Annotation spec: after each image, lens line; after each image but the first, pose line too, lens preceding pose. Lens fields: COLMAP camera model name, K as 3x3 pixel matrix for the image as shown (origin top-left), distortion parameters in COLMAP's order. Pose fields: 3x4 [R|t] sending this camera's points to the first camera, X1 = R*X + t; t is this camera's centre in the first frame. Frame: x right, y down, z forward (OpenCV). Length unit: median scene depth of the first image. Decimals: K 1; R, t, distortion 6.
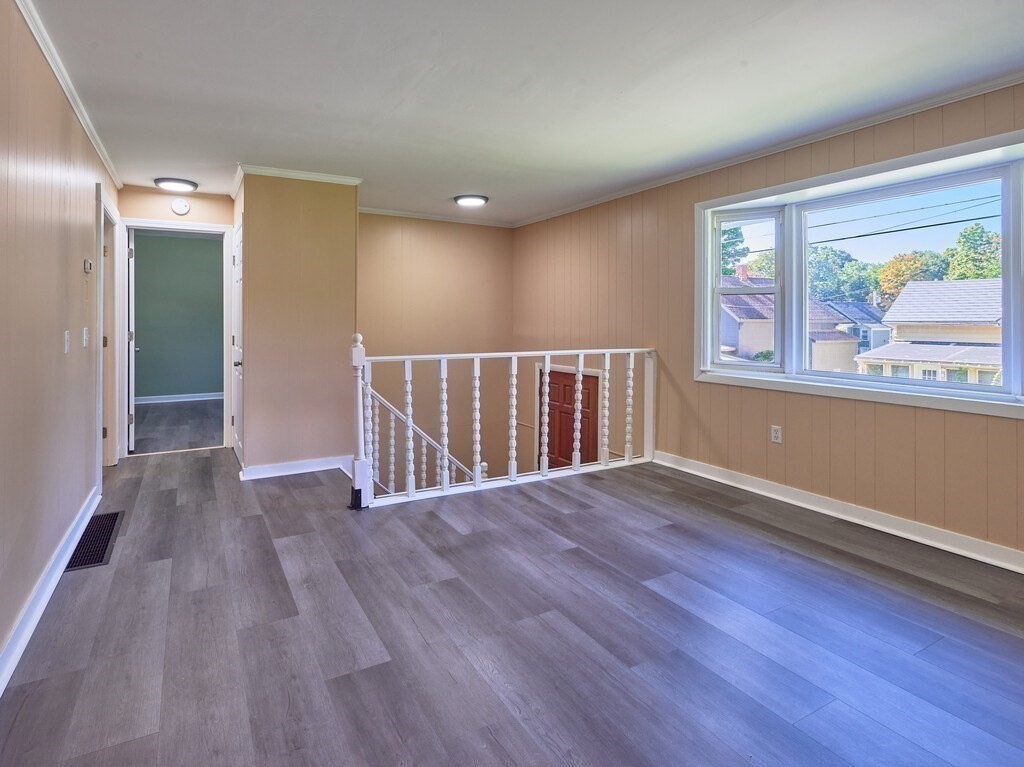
lens RADIAL K [[527.9, 0, 456.9], [0, 527.9, 322.8], [0, 0, 1]] dist [-0.000672, 0.001342]
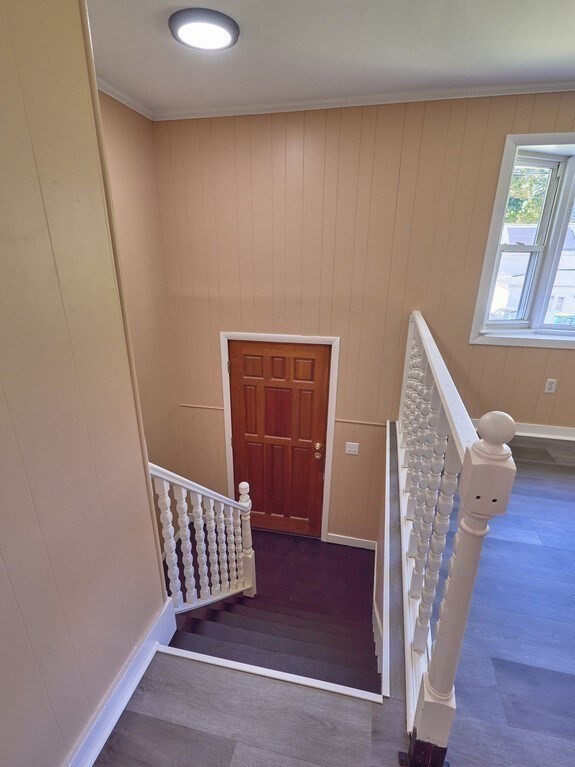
lens RADIAL K [[395.4, 0, 287.9], [0, 395.4, 412.3], [0, 0, 1]] dist [-0.000672, 0.001342]
pose [[0.653917, -0.269367, 0.706989, -0.454249], [-0.004398, 0.933102, 0.359585, -0.049691], [-0.756553, -0.238248, 0.608987, 1.034550]]
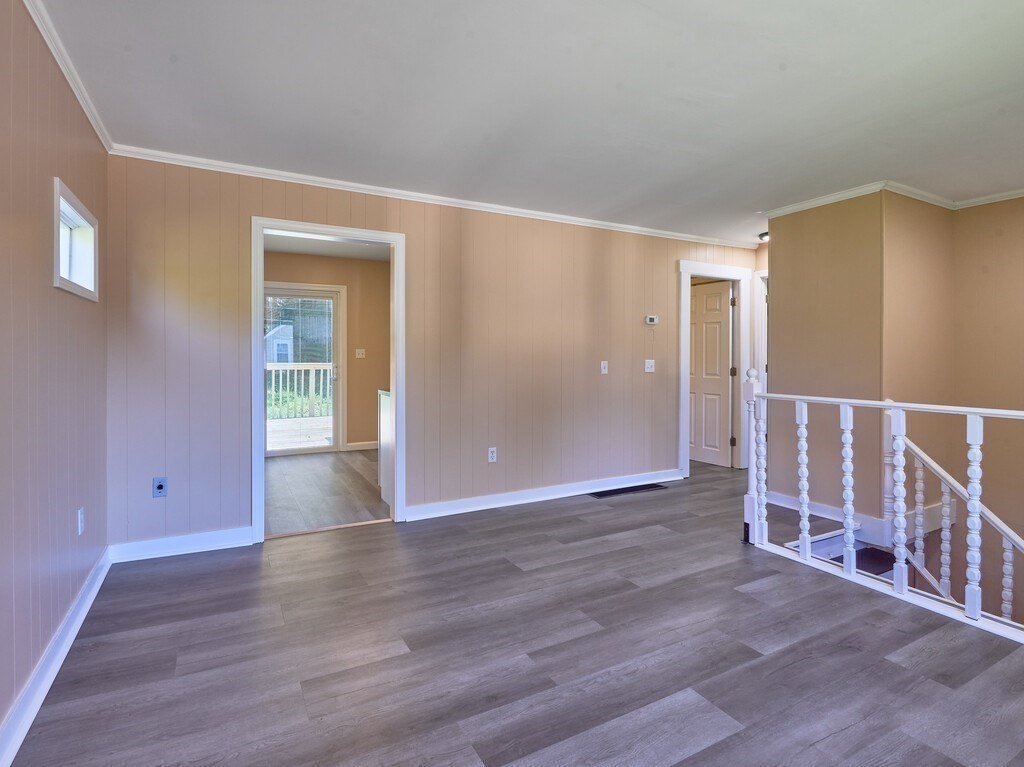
lens RADIAL K [[527.9, 0, 514.3], [0, 527.9, 356.3], [0, 0, 1]] dist [-0.000672, 0.001342]
pose [[0.040459, 0.002294, -0.999179, 0.892306], [-0.006906, 0.999974, 0.002016, -0.010983], [0.999157, 0.006819, 0.040474, 0.543629]]
